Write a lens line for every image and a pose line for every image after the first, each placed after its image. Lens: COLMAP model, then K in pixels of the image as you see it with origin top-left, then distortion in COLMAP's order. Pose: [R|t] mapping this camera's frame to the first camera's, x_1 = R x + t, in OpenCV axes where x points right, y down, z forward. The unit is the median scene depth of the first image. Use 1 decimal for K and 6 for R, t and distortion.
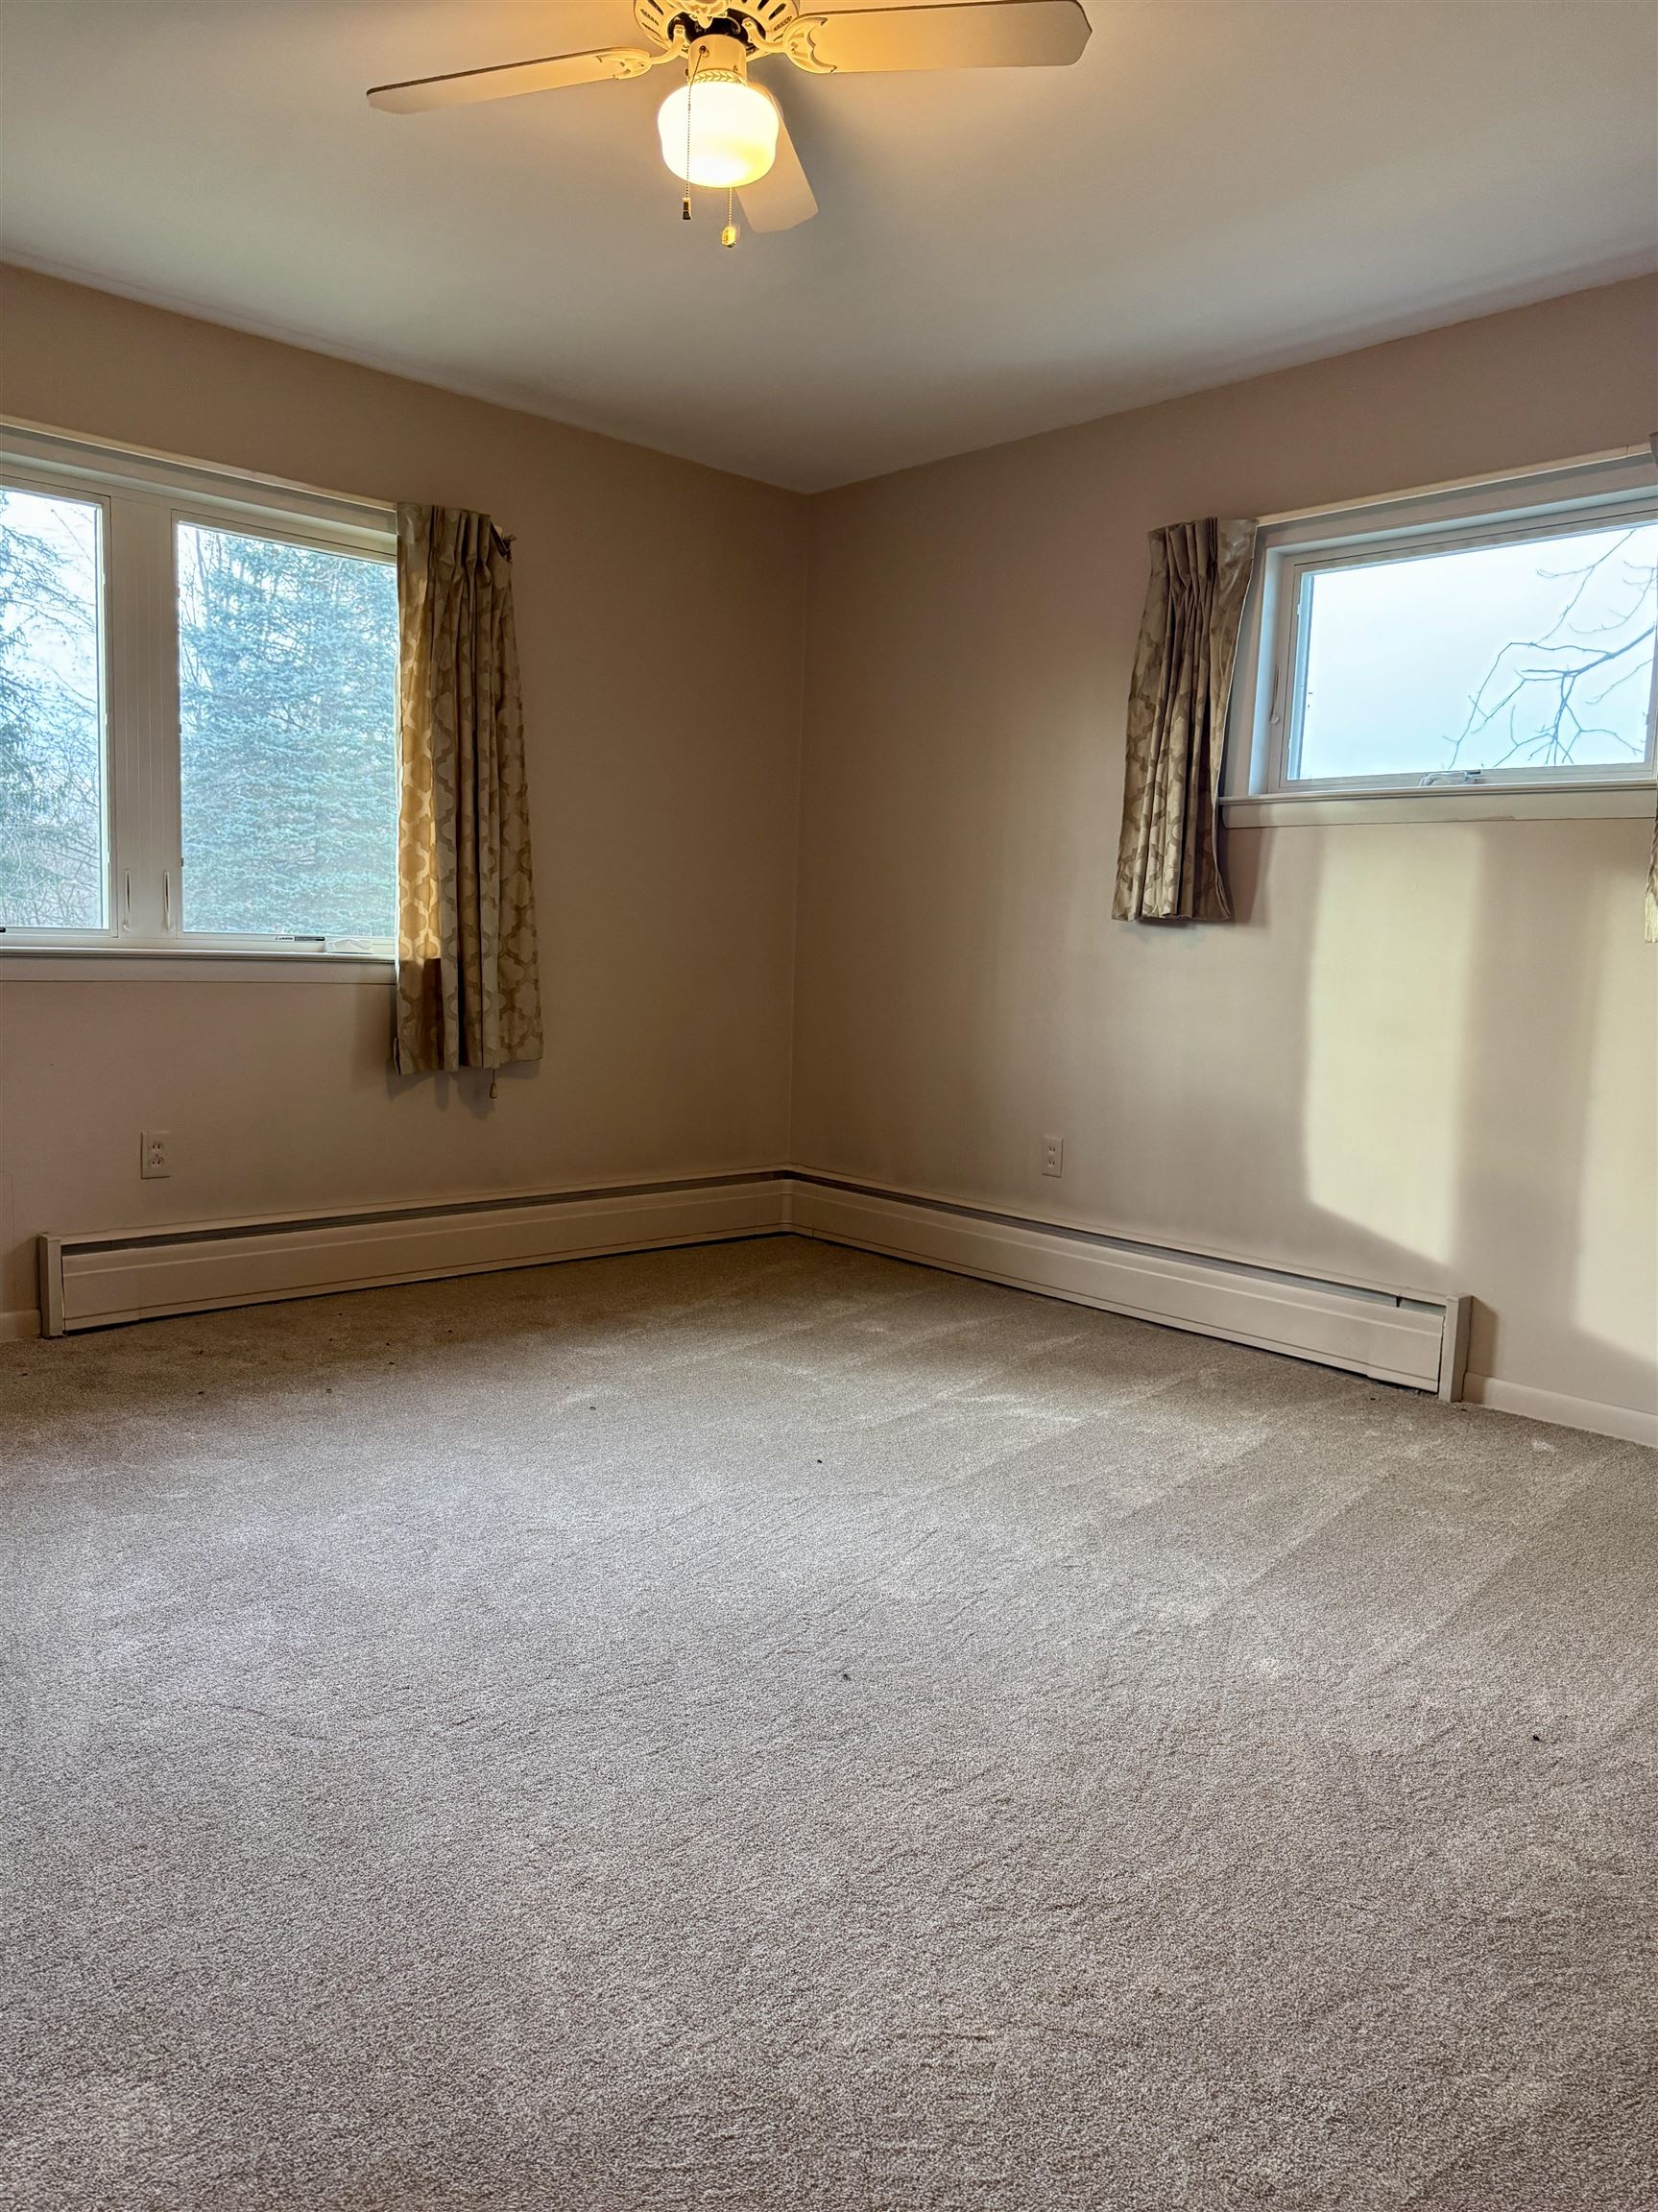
lens RADIAL K [[1520.7, 0, 829.0], [0, 1520.7, 1106.0], [0, 0, 1]] dist [0.036005, 0.000488]
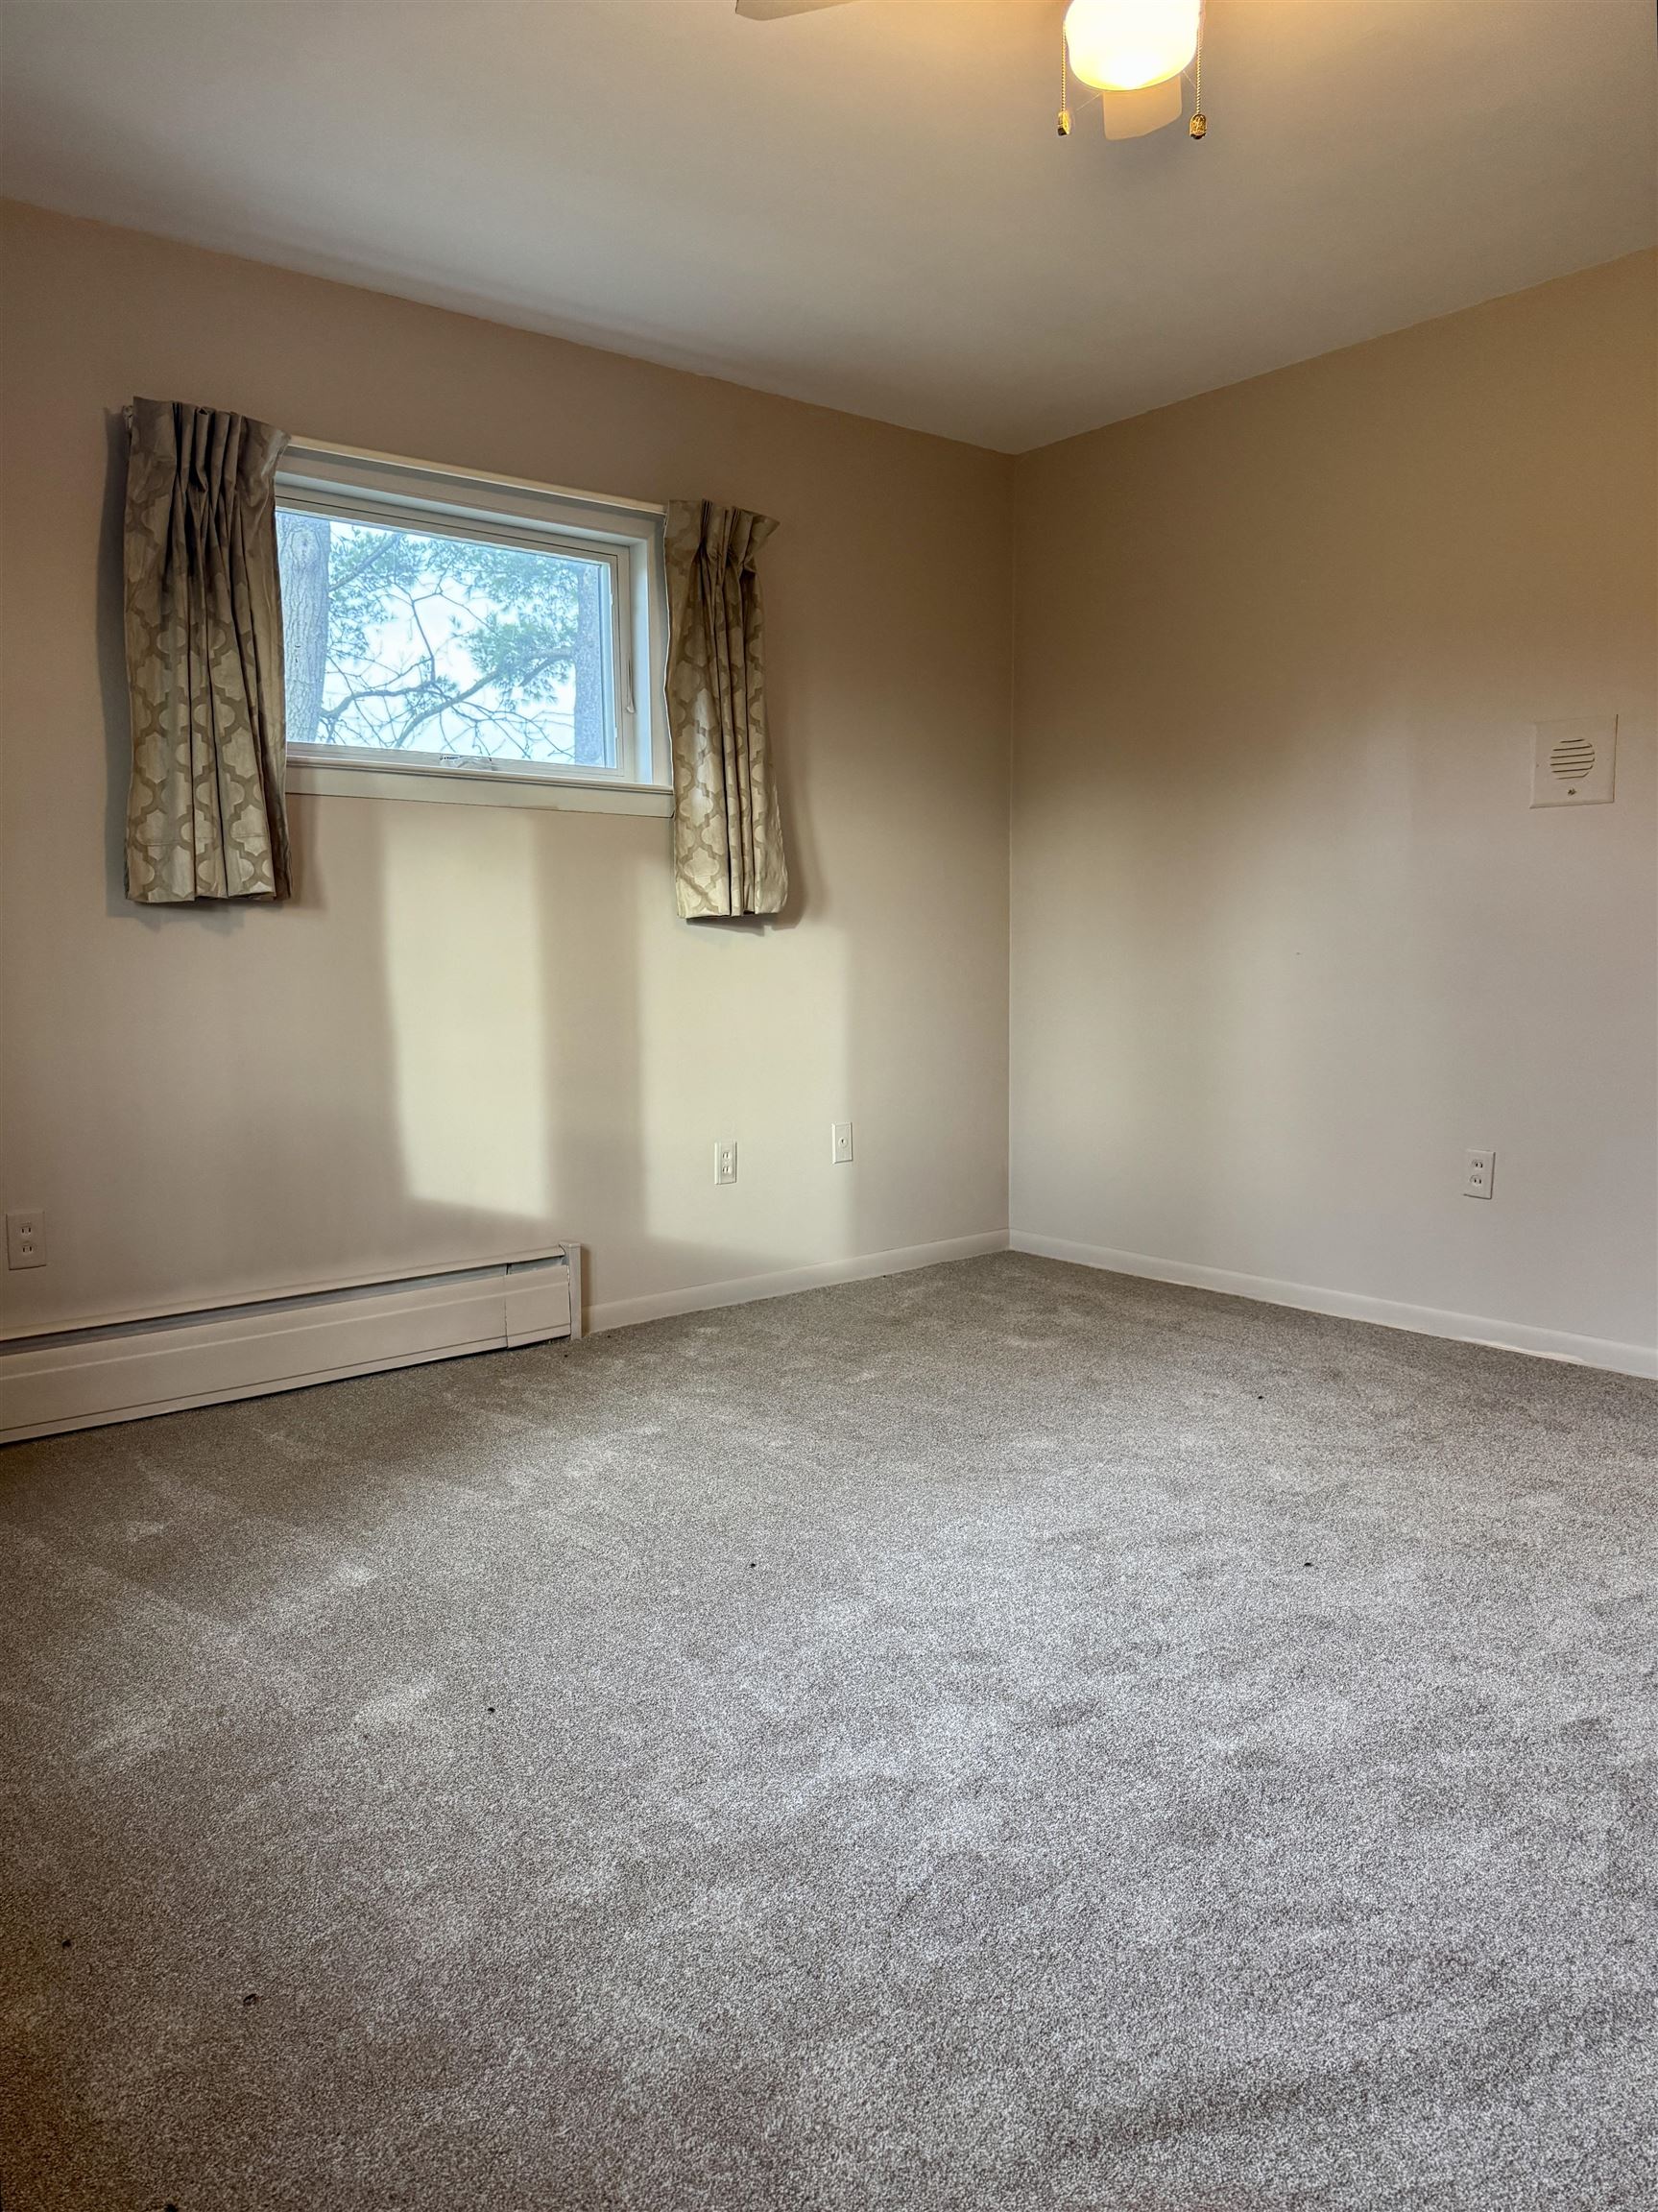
lens RADIAL K [[1561.7, 0, 829.0], [0, 1561.7, 1106.0], [0, 0, 1]] dist [0.008178, 0.000966]
pose [[0.057699, -0.142354, 0.988133, -0.647567], [0.115502, 0.984087, 0.135027, -0.098673], [-0.991630, 0.106340, 0.073223, 0.695249]]
